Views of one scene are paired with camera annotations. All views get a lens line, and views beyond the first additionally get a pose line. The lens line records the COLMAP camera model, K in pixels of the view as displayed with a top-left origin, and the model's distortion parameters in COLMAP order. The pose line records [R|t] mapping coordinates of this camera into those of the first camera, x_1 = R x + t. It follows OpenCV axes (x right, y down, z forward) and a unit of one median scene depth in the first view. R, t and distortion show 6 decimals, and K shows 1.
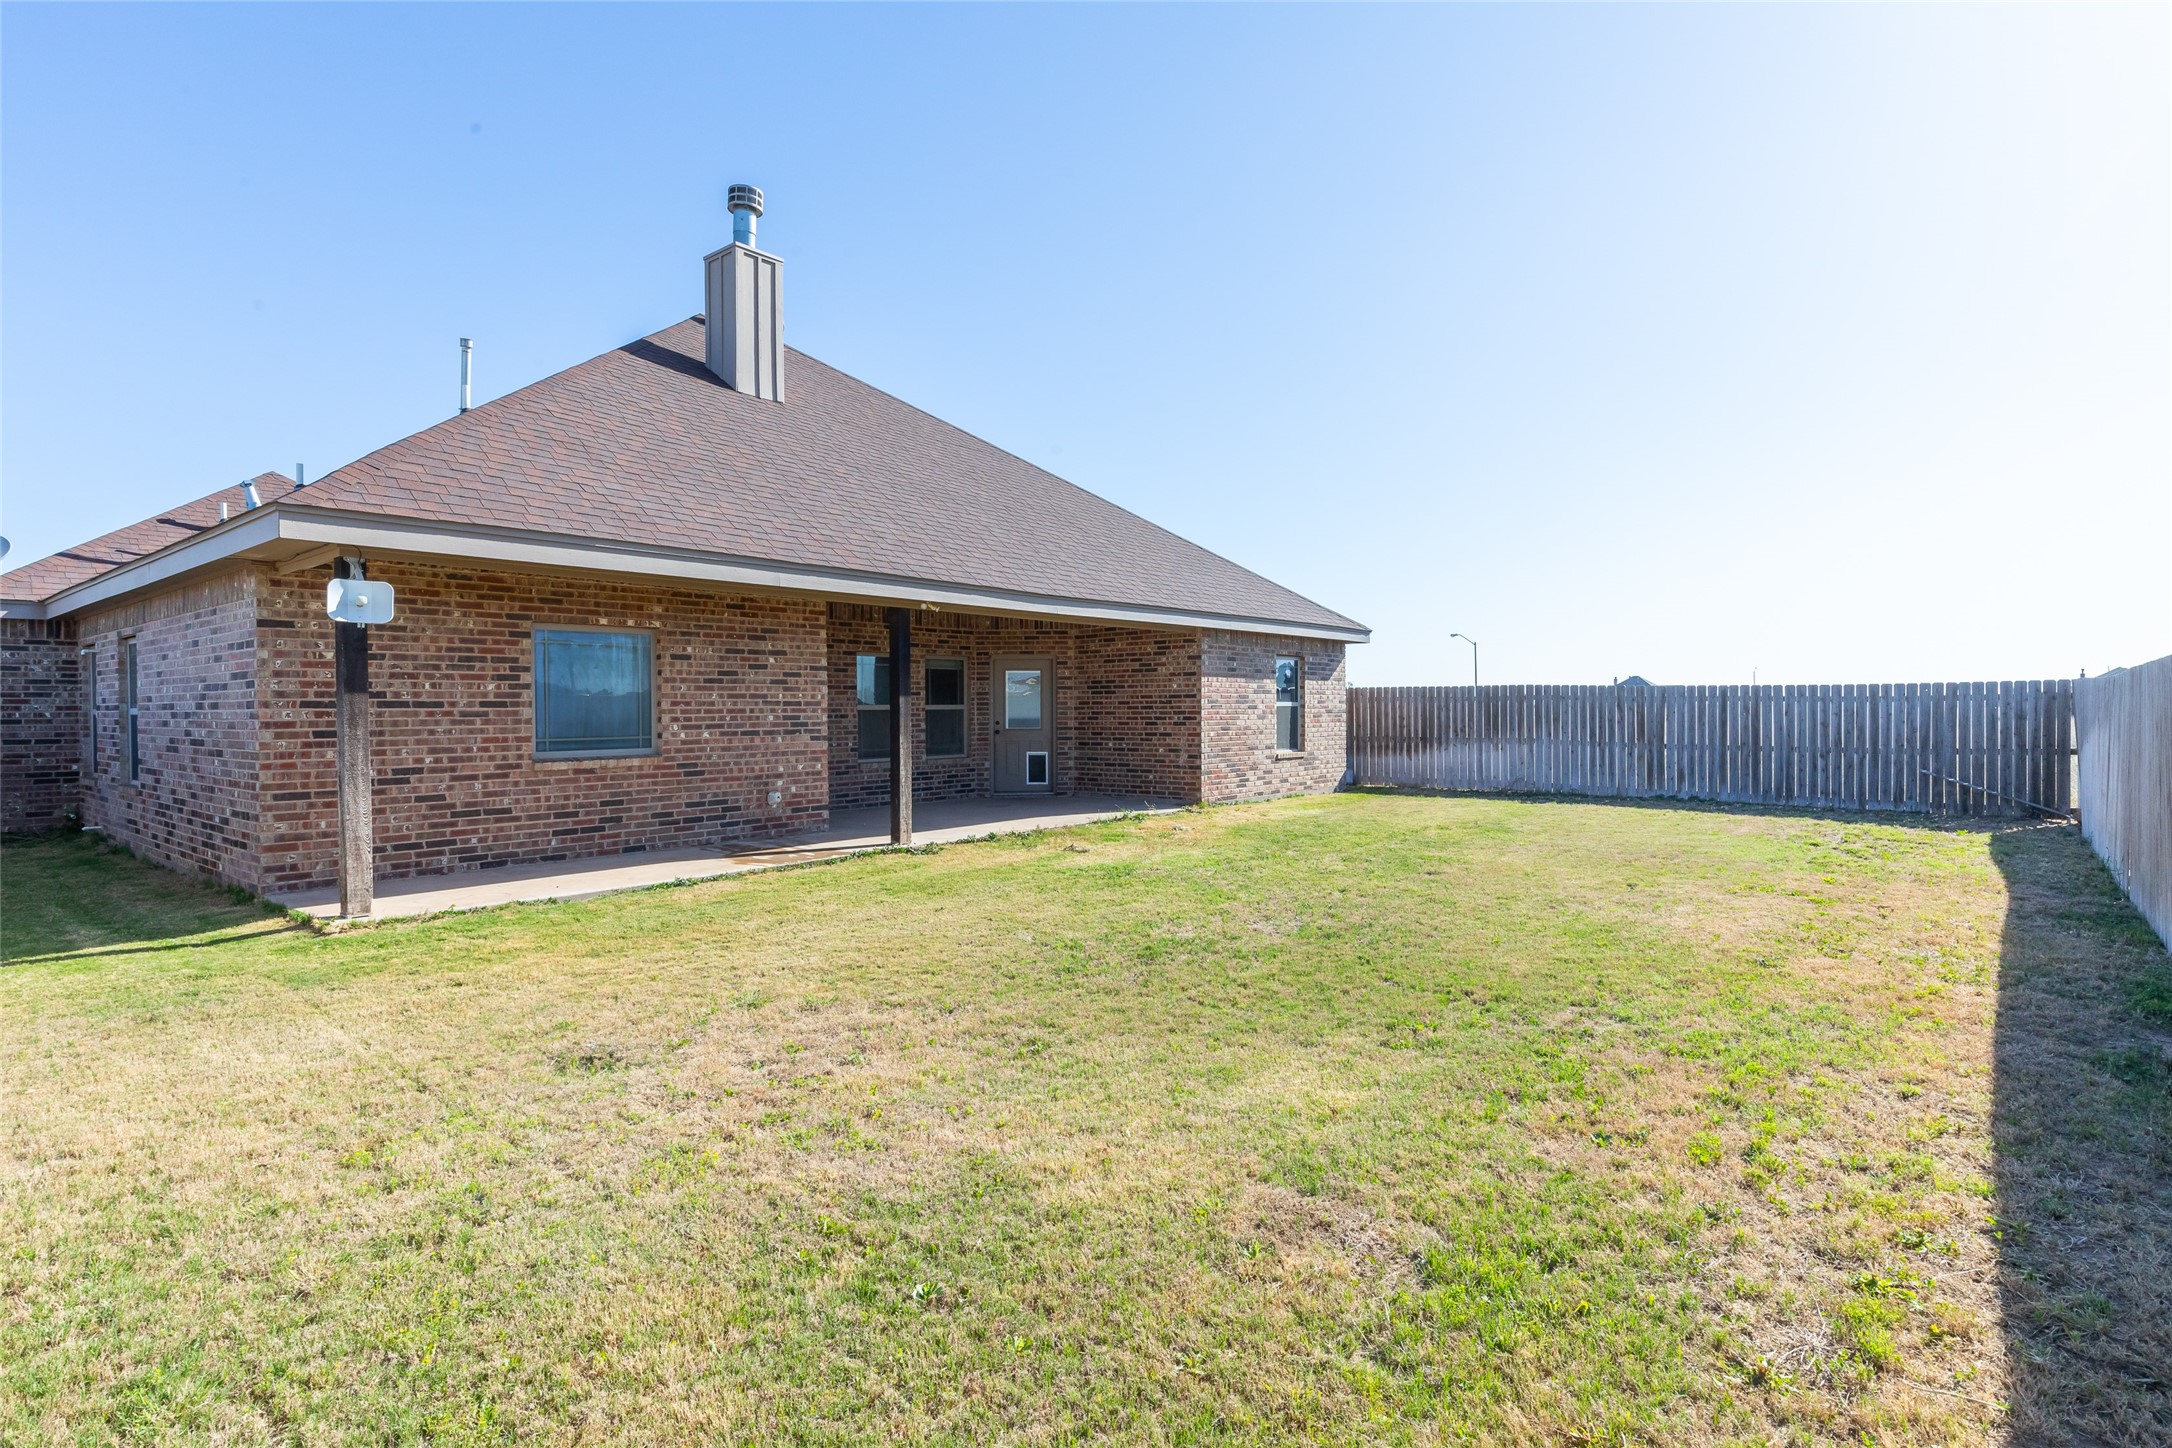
lens RADIAL K [[1112.7, 0, 1086.4], [0, 1112.7, 719.4], [0, 0, 1]] dist [-0.004529, 0.000206]
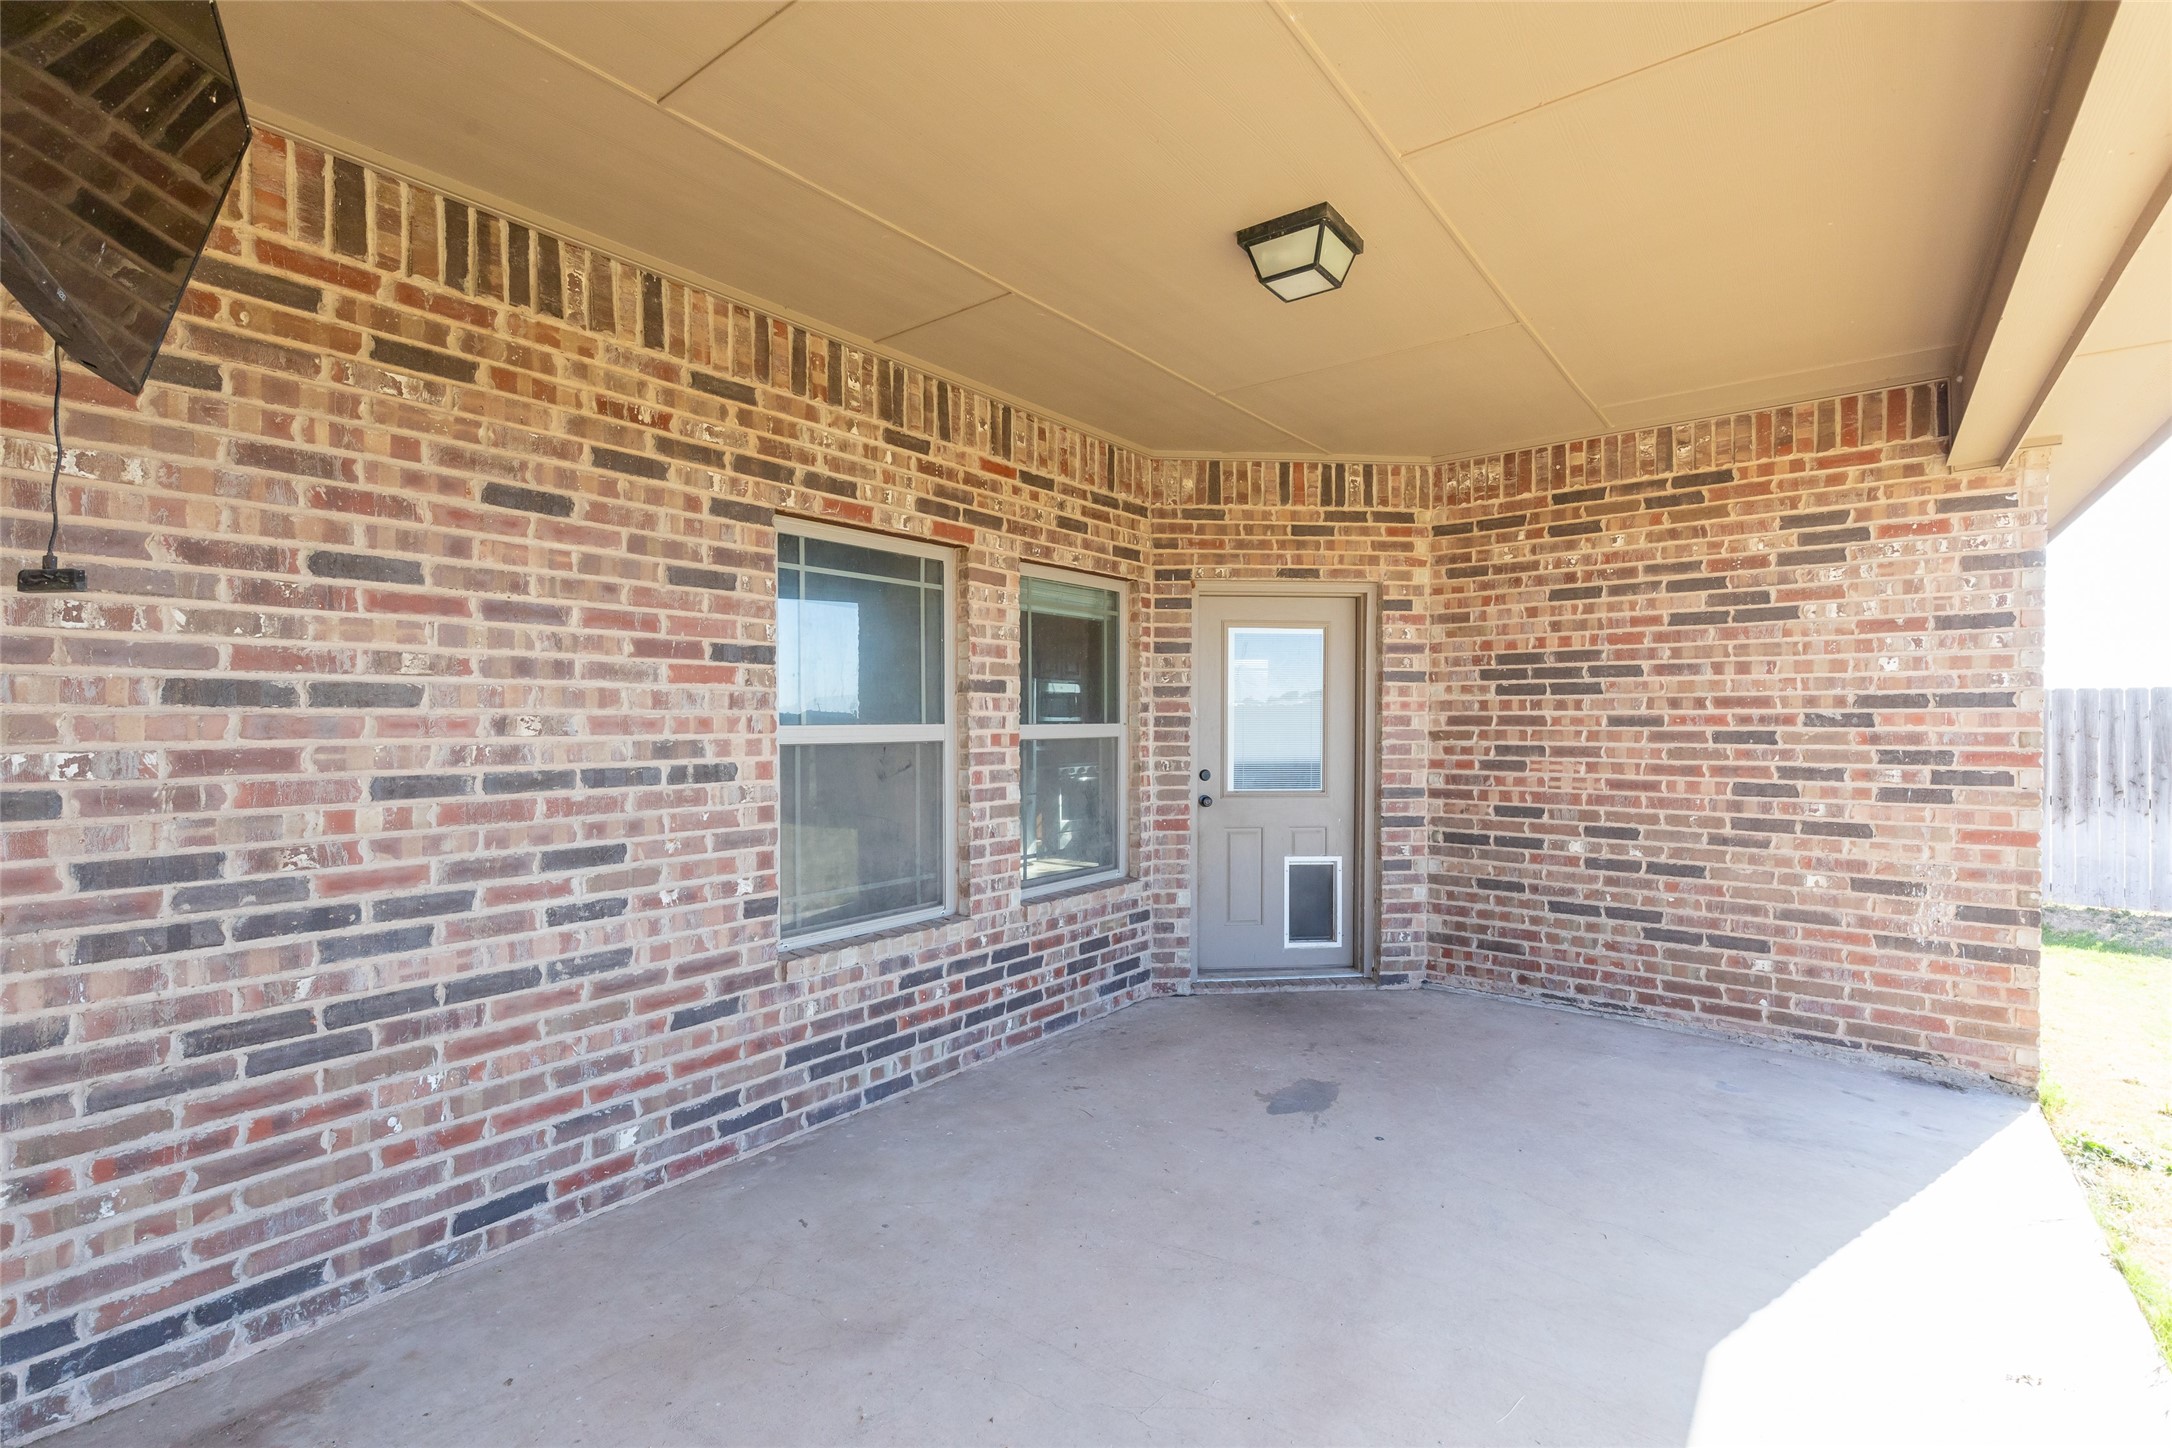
lens RADIAL K [[974.9, 0, 1077.7], [0, 974.9, 731.1], [0, 0, 1]] dist [0.009728, -0.003150]
pose [[0.999755, 0.006258, 0.021249, -0.142870], [-0.006299, 0.999978, 0.001866, -0.012441], [-0.021237, -0.001999, 0.999772, 0.778488]]
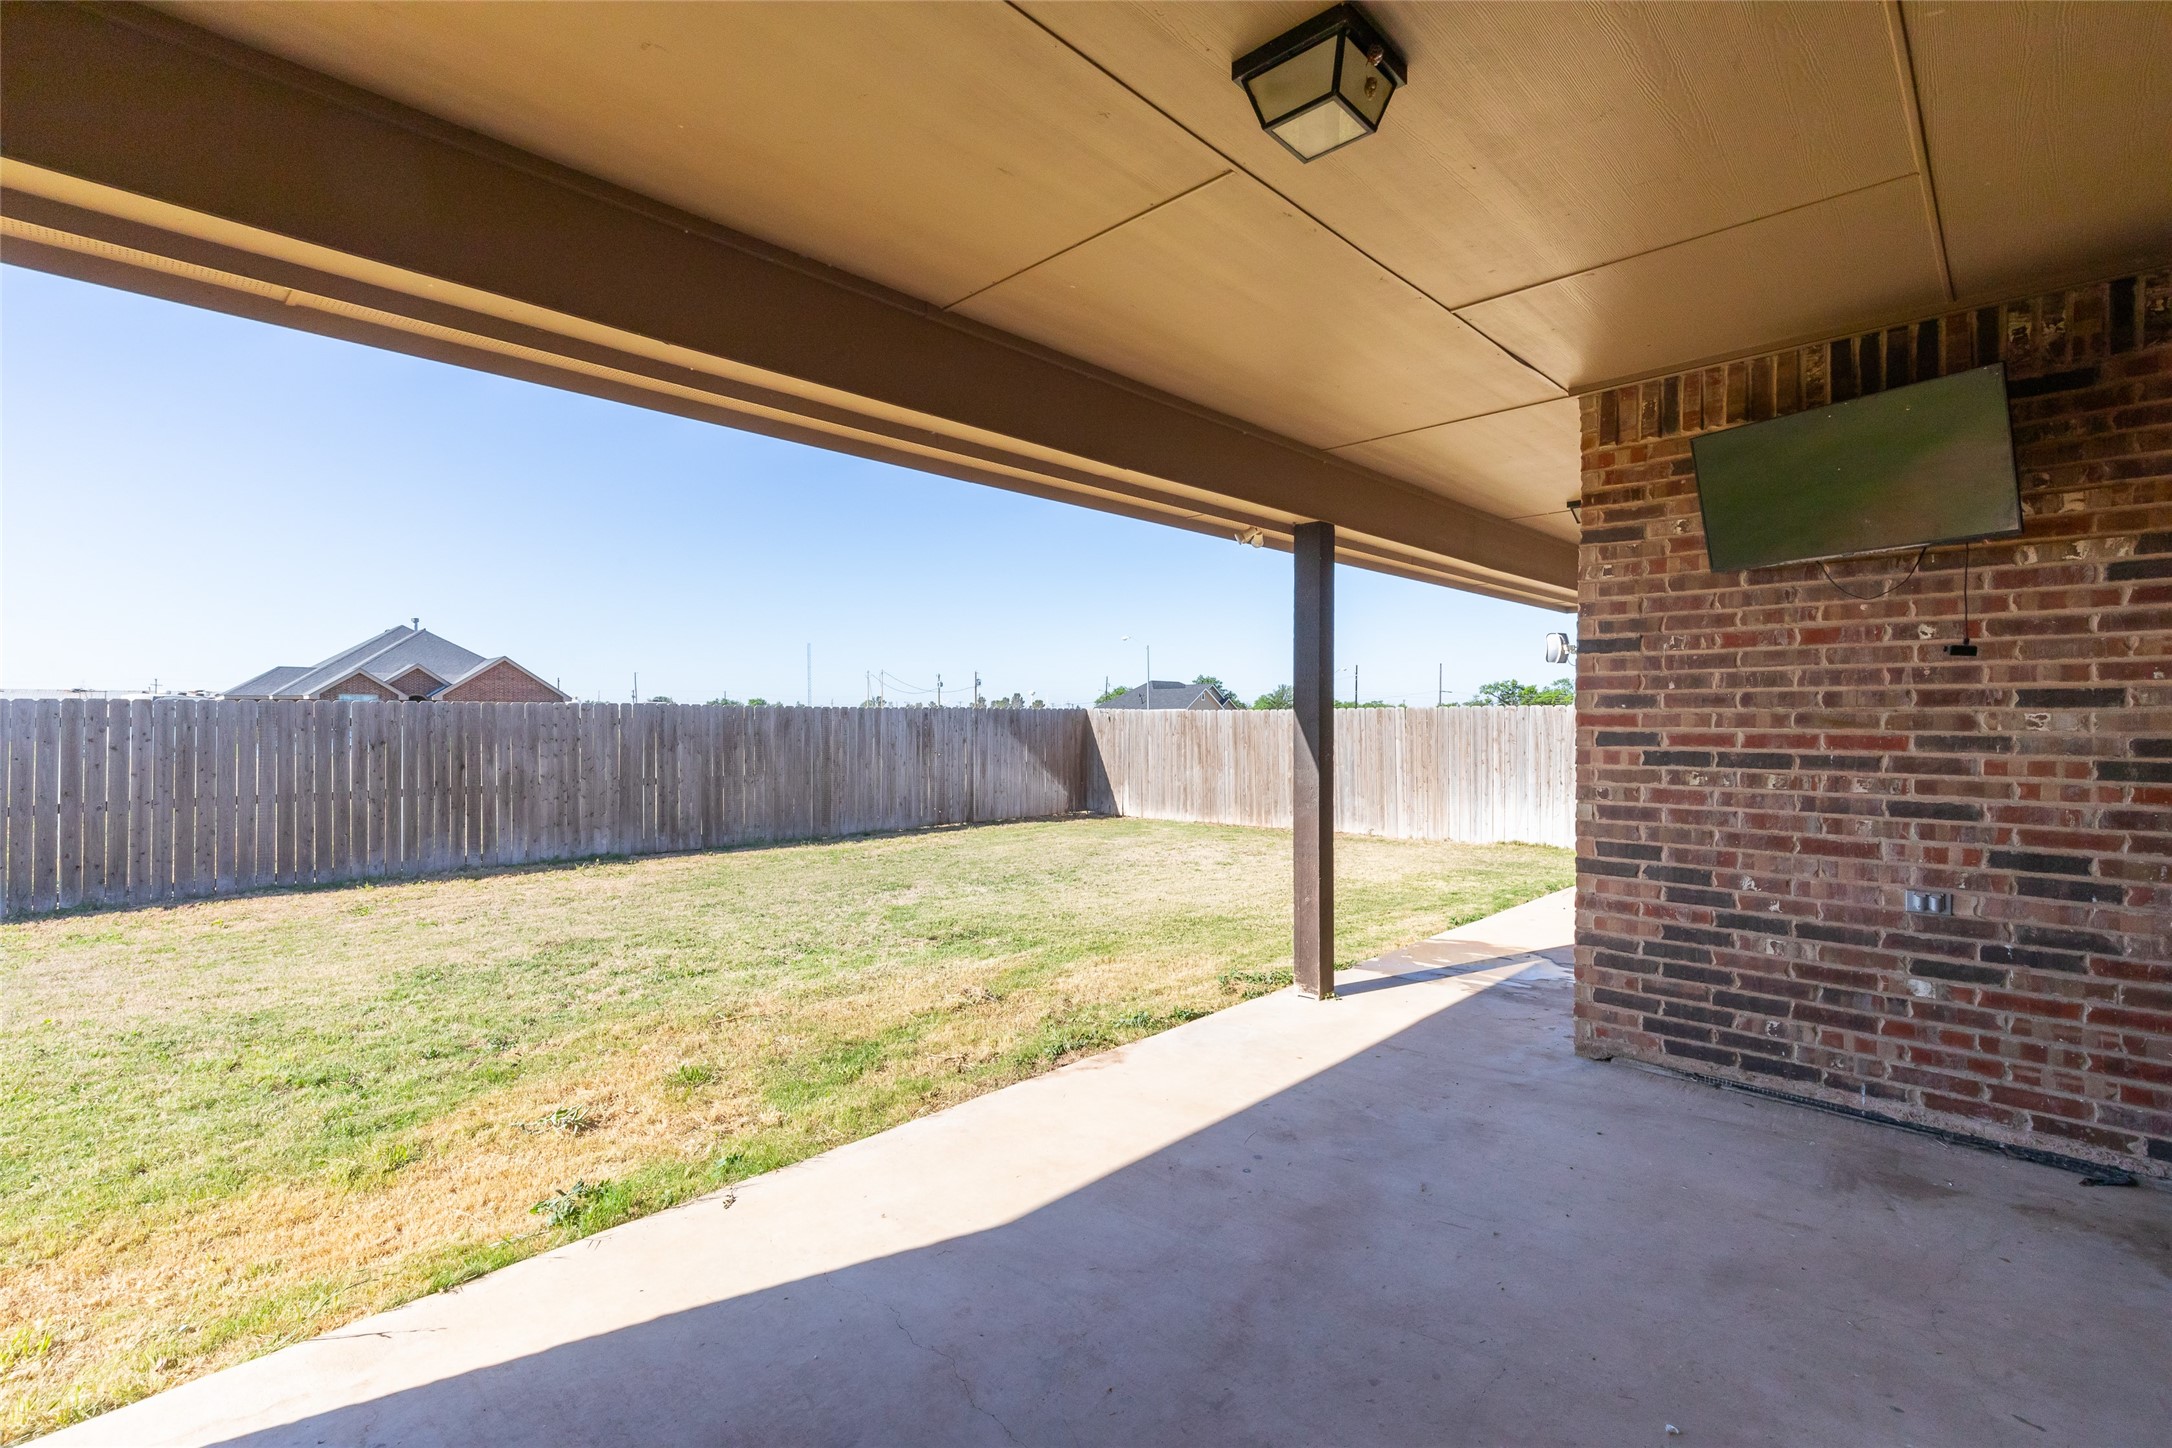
lens RADIAL K [[974.9, 0, 1088.8], [0, 974.9, 730.9], [0, 0, 1]] dist [0.009728, -0.003150]
pose [[-0.996966, 0.007883, 0.077438, -0.076327], [0.009714, 0.999681, 0.023297, -0.016302], [-0.077229, 0.023978, -0.996725, 1.103374]]
